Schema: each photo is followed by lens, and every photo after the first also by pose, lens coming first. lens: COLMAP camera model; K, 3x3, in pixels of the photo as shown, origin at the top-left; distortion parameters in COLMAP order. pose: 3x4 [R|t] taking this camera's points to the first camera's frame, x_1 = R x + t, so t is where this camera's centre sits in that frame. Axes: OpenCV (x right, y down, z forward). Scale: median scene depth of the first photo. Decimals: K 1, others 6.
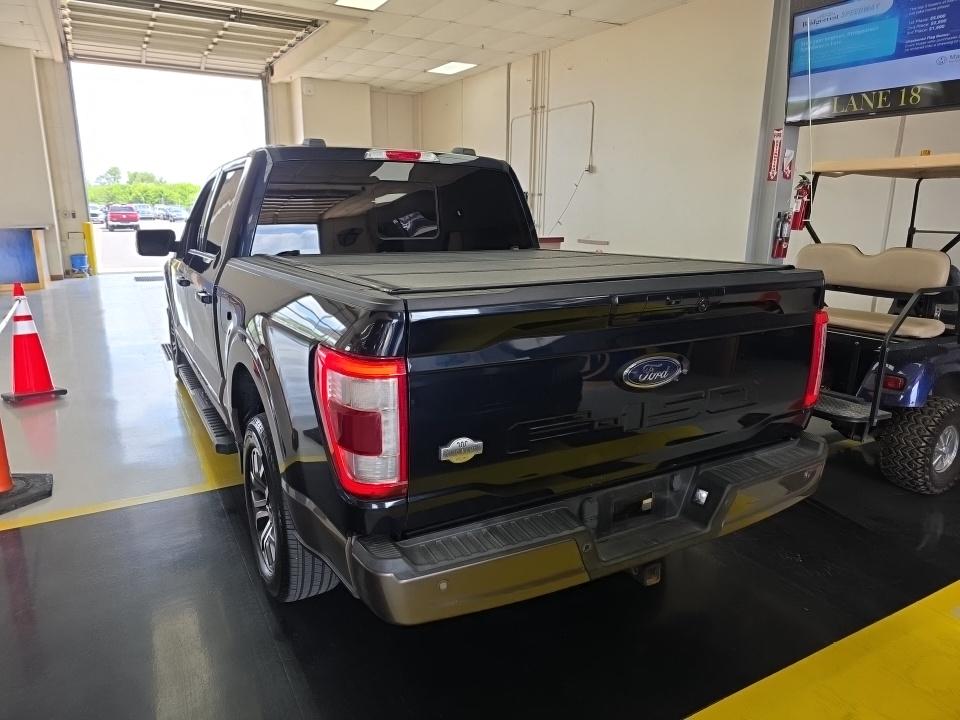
lens RADIAL K [[647.1, 0, 473.6], [0, 647.1, 359.9], [0, 0, 1]] dist [0.049657, -0.043115]
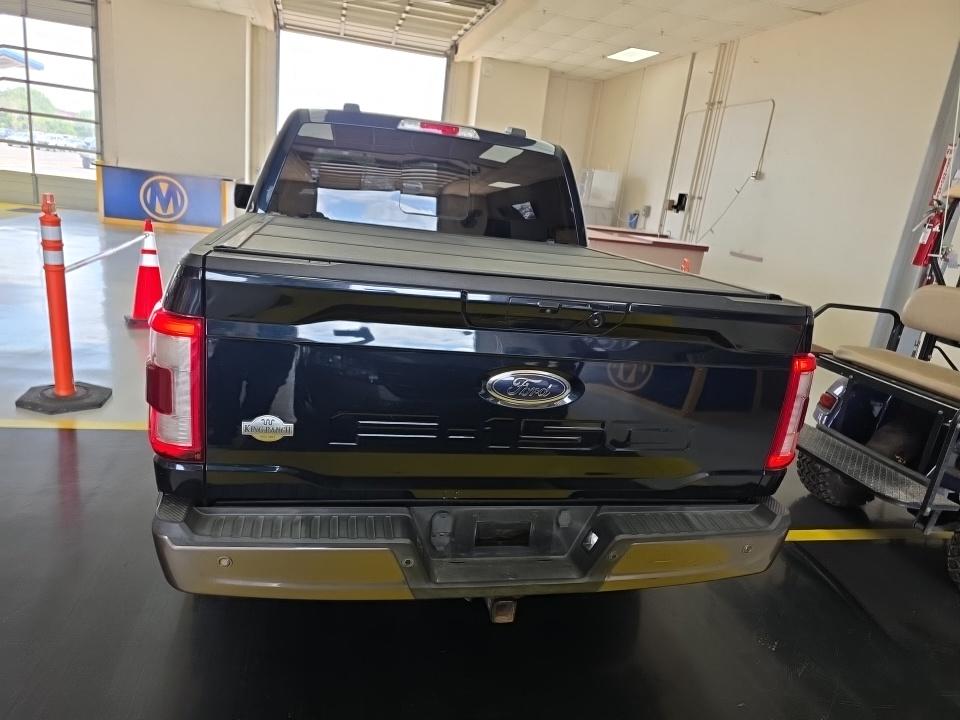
lens RADIAL K [[642.7, 0, 475.0], [0, 642.7, 377.4], [0, 0, 1]] dist [0.048734, -0.045114]
pose [[0.952418, 0.178991, -0.246702, 0.072398], [-0.169169, 0.983720, 0.060629, -0.006138], [0.253538, -0.016010, 0.967193, 0.025230]]
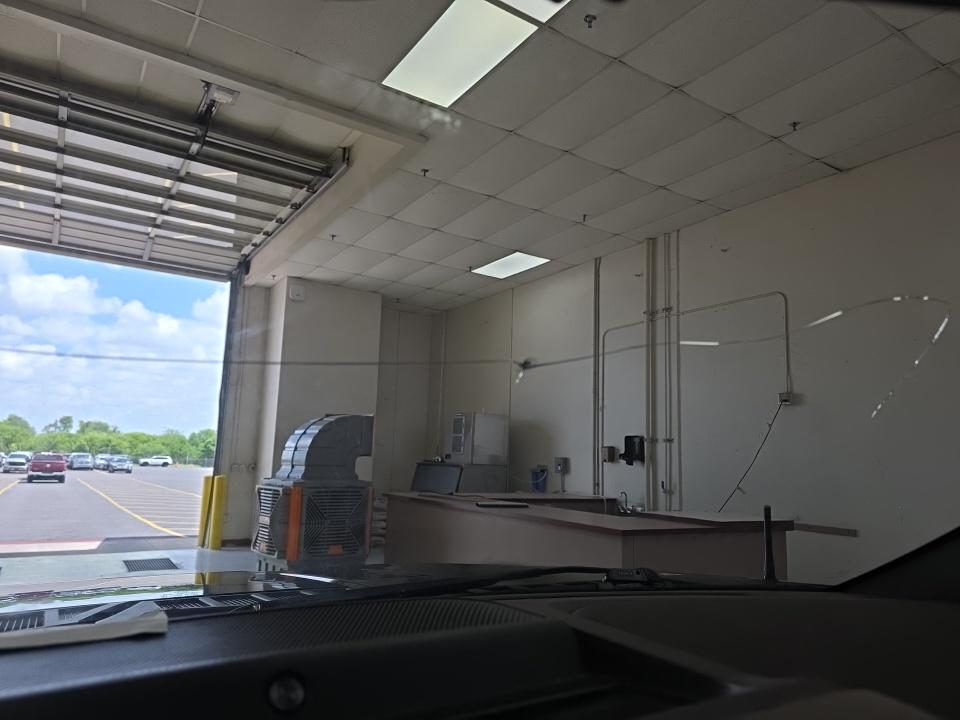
lens RADIAL K [[642.7, 0, 475.0], [0, 642.7, 377.4], [0, 0, 1]] dist [0.048734, -0.045114]
pose [[0.997369, 0.029664, 0.066139, -0.124900], [-0.004268, 0.934881, -0.354936, -0.097171], [-0.072361, 0.353720, 0.932548, 0.440367]]
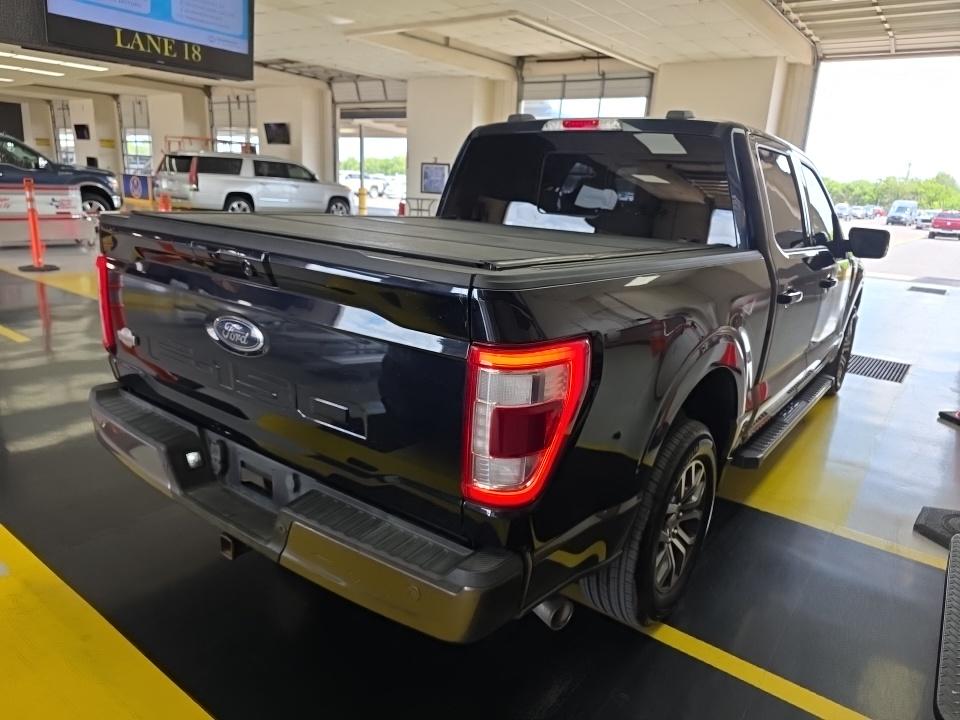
lens RADIAL K [[647.1, 0, 473.6], [0, 647.1, 359.9], [0, 0, 1]] dist [0.049657, -0.043115]
pose [[0.396955, 0.253134, -0.882242, 0.216467], [-0.260638, 0.952735, 0.156089, -0.031004], [0.880054, 0.167986, 0.444169, 0.154656]]
